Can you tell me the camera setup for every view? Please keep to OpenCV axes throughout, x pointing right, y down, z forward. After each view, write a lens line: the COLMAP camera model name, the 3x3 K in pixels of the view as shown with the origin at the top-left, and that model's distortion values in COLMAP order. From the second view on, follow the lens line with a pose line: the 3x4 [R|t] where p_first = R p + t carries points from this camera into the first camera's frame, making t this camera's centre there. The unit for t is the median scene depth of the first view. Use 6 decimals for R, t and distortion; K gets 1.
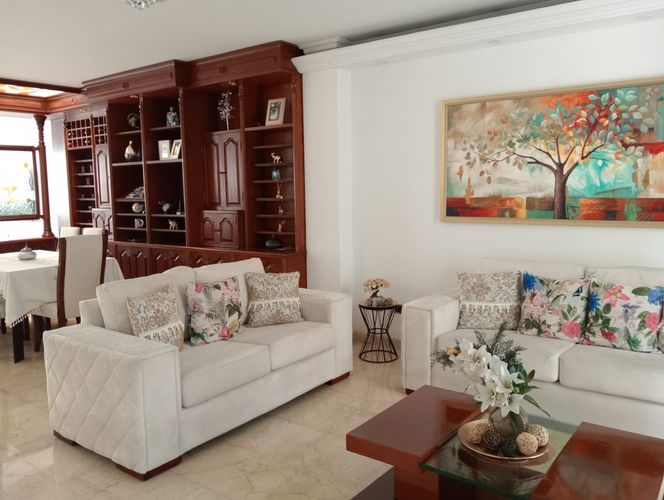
lens RADIAL K [[535.3, 0, 335.2], [0, 535.3, 249.0], [0, 0, 1]] dist [0.098446, -0.208913]
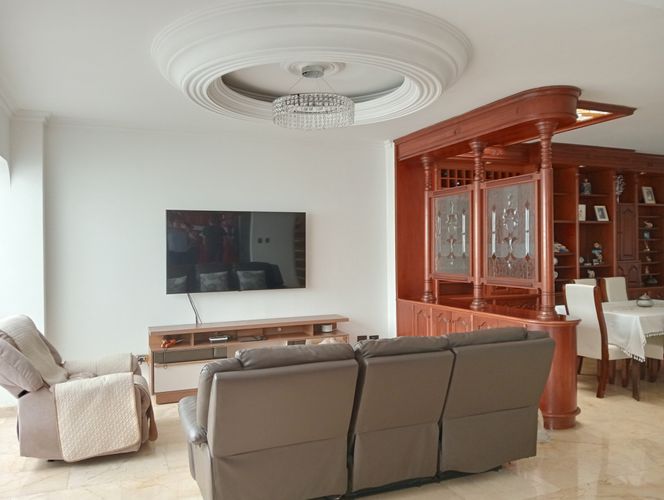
lens RADIAL K [[535.3, 0, 335.2], [0, 535.3, 249.0], [0, 0, 1]] dist [0.098446, -0.208913]
pose [[0.512177, 0.009325, 0.858830, -1.987168], [0.096782, 0.992946, -0.068498, -0.087988], [-0.853410, 0.118202, 0.507661, 1.053969]]
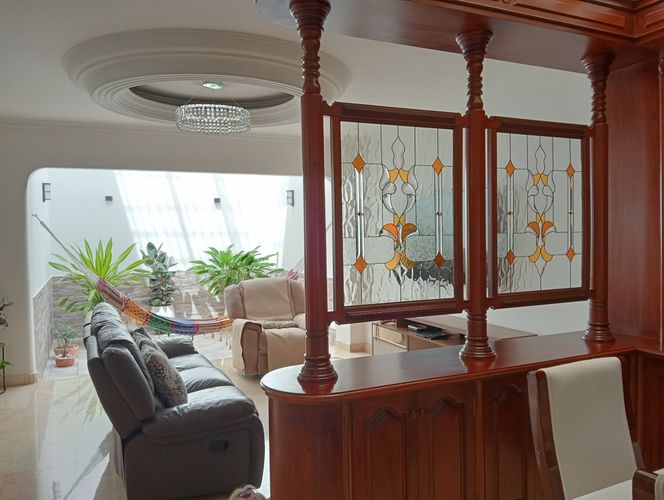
lens RADIAL K [[541.4, 0, 332.0], [0, 541.4, 250.0], [0, 0, 1]] dist [0.106764, -0.221188]
pose [[0.874226, 0.016729, -0.485230, -0.769374], [-0.050966, 0.997047, -0.057450, -0.088120], [0.482836, 0.074954, 0.872497, 0.796382]]
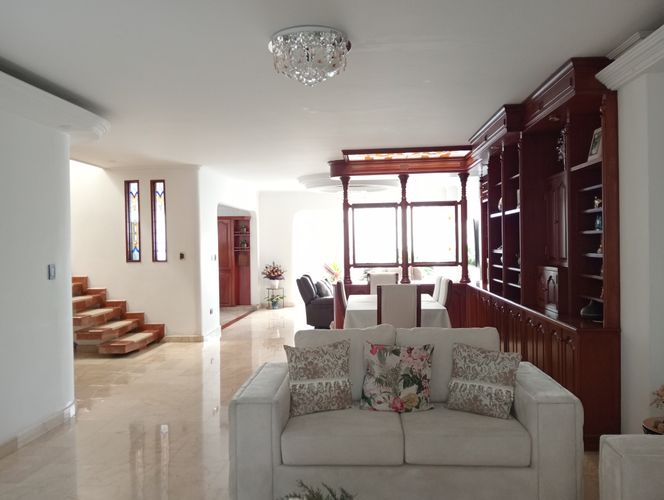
lens RADIAL K [[535.3, 0, 335.2], [0, 535.3, 249.0], [0, 0, 1]] dist [0.098446, -0.208913]
pose [[0.531568, 0.017023, -0.846844, 0.376151], [-0.082577, 0.996077, -0.031811, -0.050809], [0.842980, 0.086839, 0.530889, 0.300100]]
